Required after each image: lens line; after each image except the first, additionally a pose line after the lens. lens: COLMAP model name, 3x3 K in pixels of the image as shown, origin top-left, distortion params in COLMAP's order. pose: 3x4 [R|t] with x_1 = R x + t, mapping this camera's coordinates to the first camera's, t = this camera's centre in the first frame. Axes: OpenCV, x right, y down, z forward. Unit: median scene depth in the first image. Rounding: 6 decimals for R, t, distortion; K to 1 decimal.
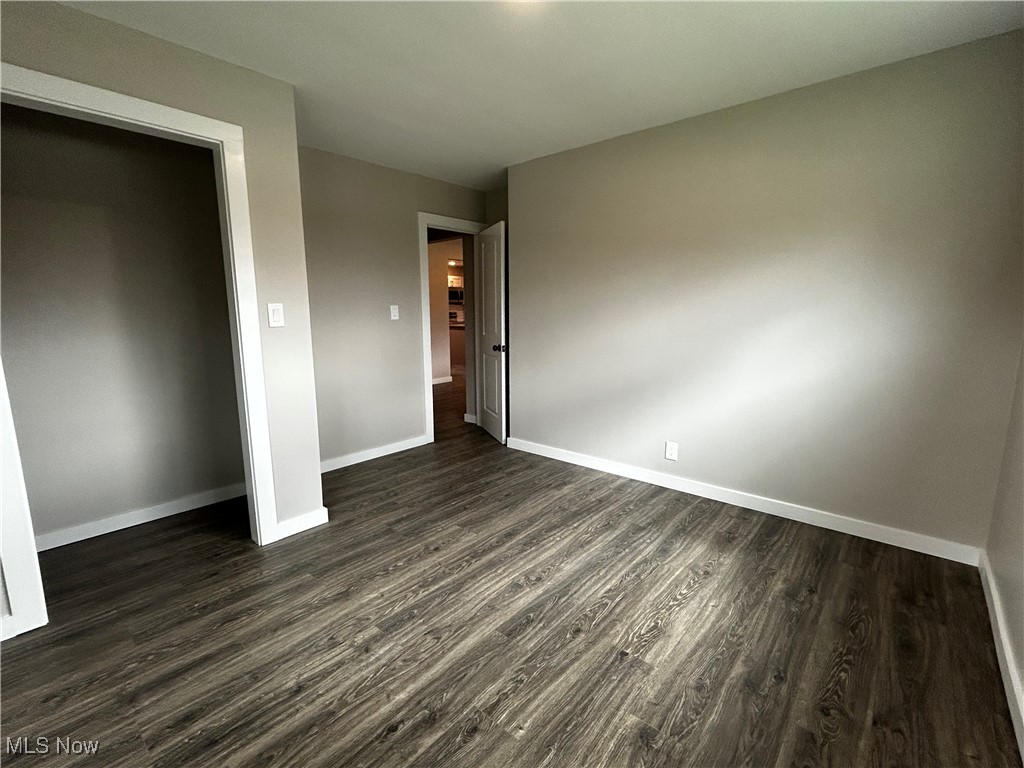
lens RADIAL K [[461.7, 0, 511.3], [0, 461.7, 383.3], [0, 0, 1]] dist [0.000917, 0.000257]
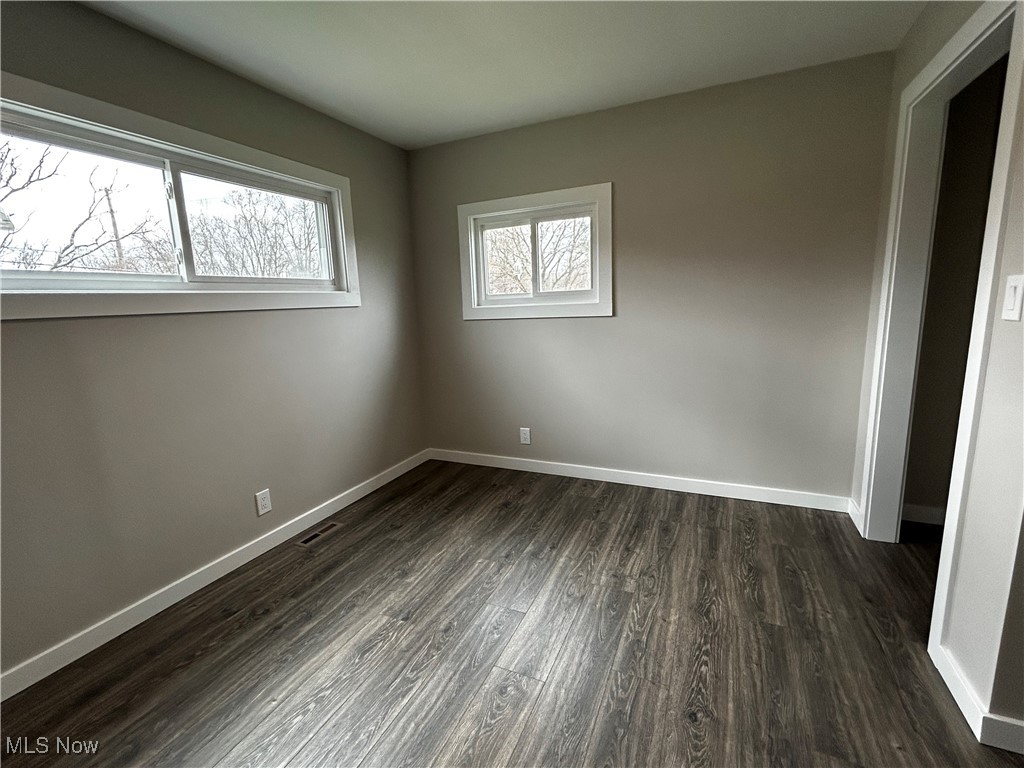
lens RADIAL K [[461.7, 0, 510.6], [0, 461.7, 383.6], [0, 0, 1]] dist [0.000917, 0.000257]
pose [[-0.957205, 0.093806, -0.273785, 0.245063], [-0.001702, 0.944172, 0.329448, -0.315121], [0.289405, 0.315815, -0.903607, 1.851206]]
